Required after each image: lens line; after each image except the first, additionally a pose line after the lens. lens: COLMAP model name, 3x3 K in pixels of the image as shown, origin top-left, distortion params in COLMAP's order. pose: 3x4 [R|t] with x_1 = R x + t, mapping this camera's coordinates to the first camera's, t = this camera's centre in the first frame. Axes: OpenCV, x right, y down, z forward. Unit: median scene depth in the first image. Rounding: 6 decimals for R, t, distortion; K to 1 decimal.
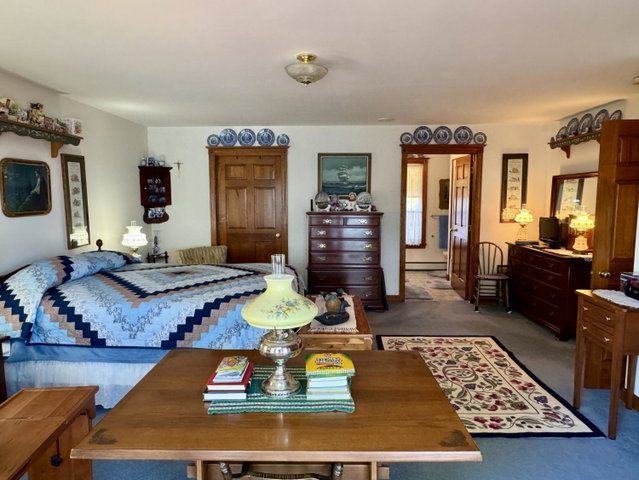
lens RADIAL K [[422.7, 0, 319.5], [0, 422.7, 240.0], [0, 0, 1]] dist [-0.000120, 0.000427]
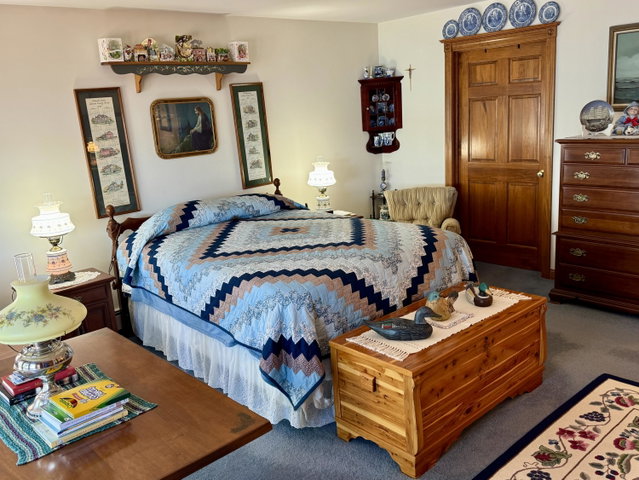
lens RADIAL K [[560.0, 0, 319.4], [0, 560.0, 249.9], [0, 0, 1]] dist [0.106311, -0.207457]
pose [[0.677852, 0.136167, -0.722478, 0.411927], [-0.006090, 0.983705, 0.179688, -0.066136], [0.735173, -0.117402, 0.667636, 0.258918]]
